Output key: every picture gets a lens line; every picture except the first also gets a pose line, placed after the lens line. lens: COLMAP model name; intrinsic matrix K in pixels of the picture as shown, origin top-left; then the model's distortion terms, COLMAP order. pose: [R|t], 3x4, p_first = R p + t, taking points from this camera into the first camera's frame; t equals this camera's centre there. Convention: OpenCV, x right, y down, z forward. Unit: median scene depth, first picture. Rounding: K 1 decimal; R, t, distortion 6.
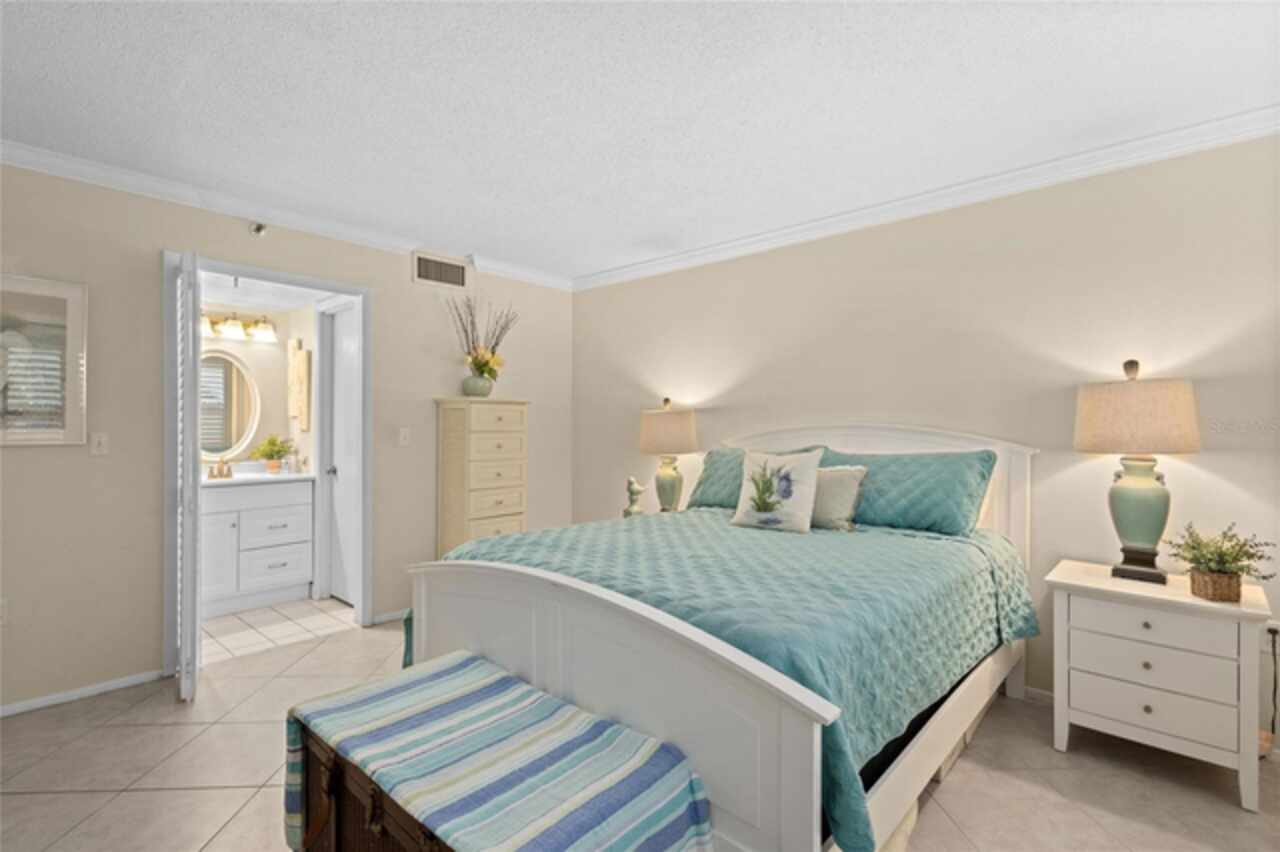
lens RADIAL K [[590.3, 0, 634.9], [0, 590.3, 417.0], [0, 0, 1]] dist [0.005114, -0.000133]
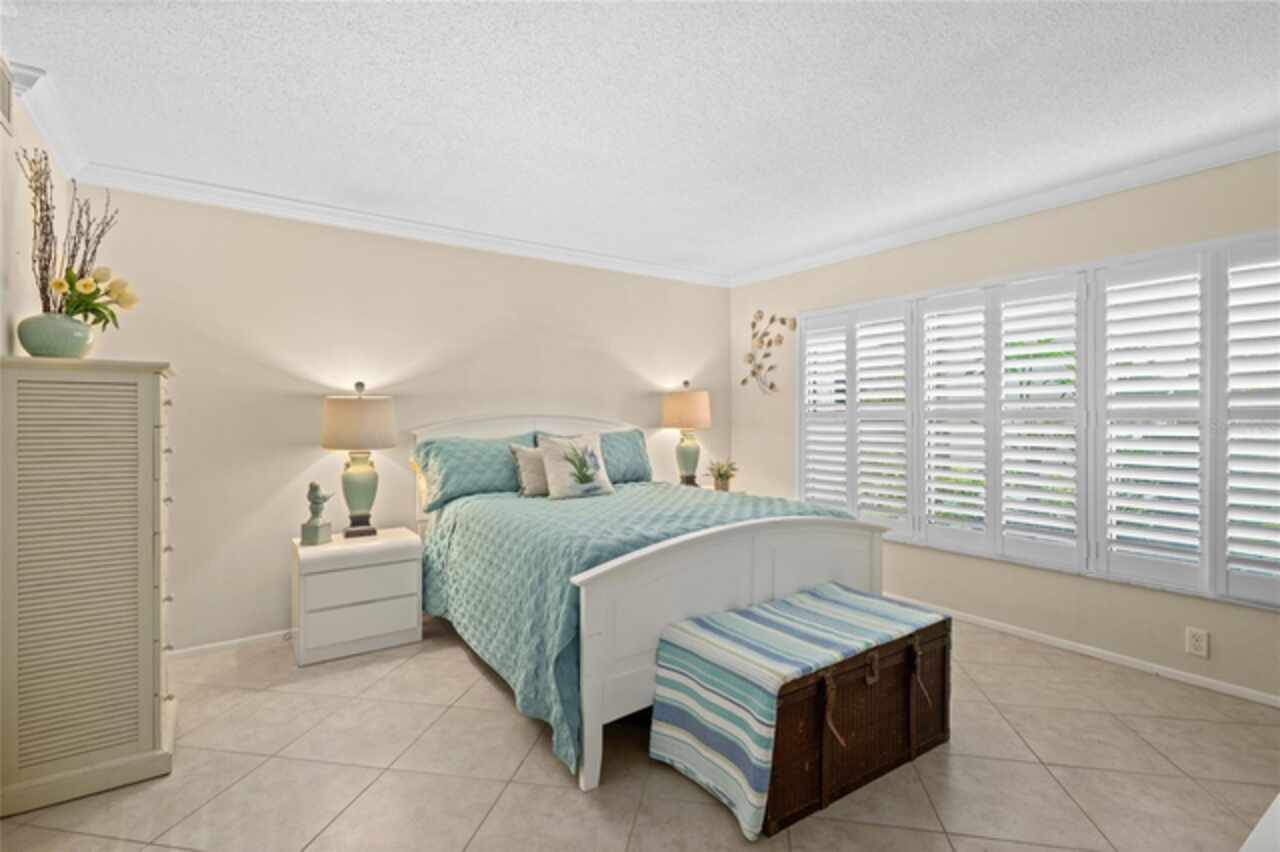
lens RADIAL K [[590.3, 0, 635.8], [0, 590.3, 424.2], [0, 0, 1]] dist [0.005114, -0.000133]
pose [[0.208220, -0.006586, 0.978060, -0.965692], [-0.000277, 0.999977, 0.006792, 0.028768], [-0.978082, -0.001685, 0.208213, 0.637421]]
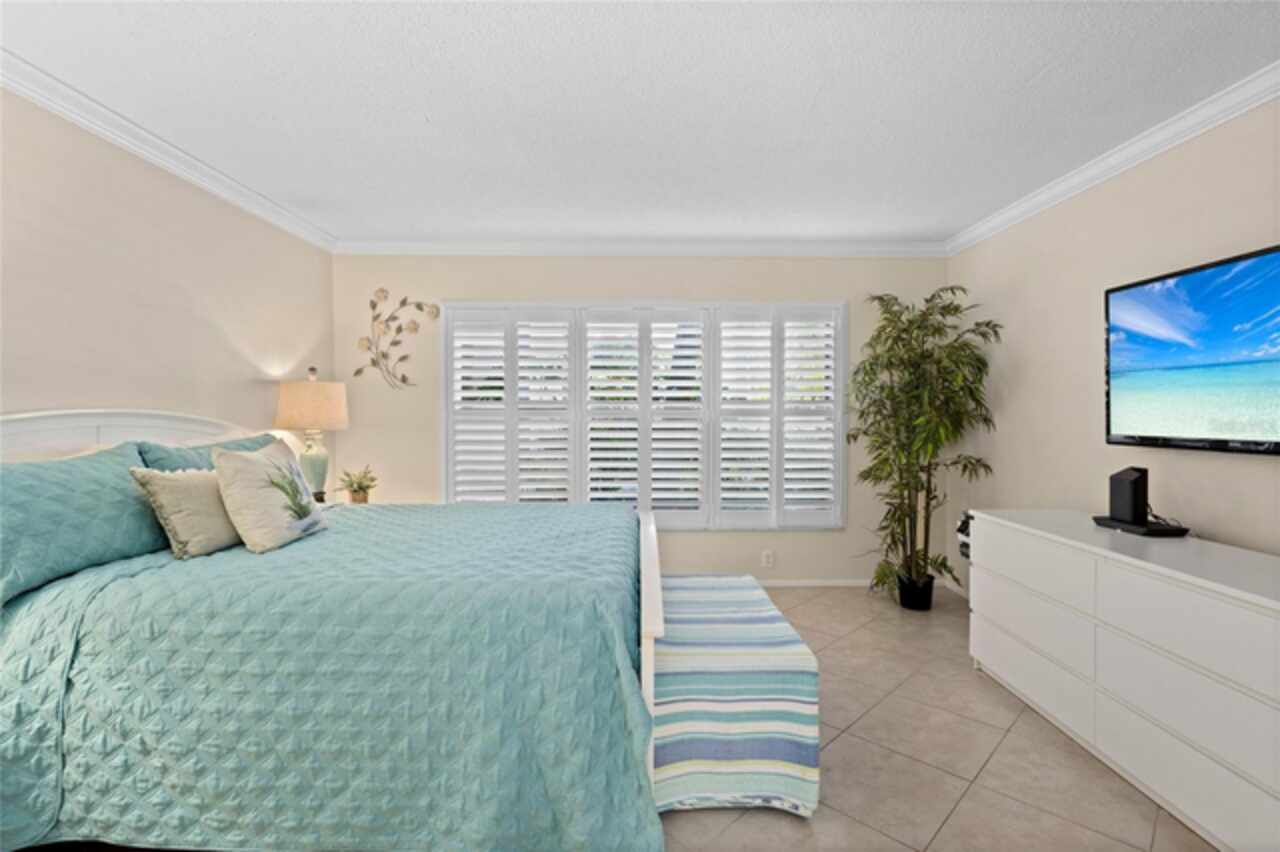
lens RADIAL K [[590.3, 0, 633.6], [0, 590.3, 423.7], [0, 0, 1]] dist [0.005114, -0.000133]
pose [[-0.688199, -0.011011, 0.725438, -0.684765], [0.002993, 0.999833, 0.018016, 0.017221], [-0.725515, 0.014570, -0.688052, 1.224930]]
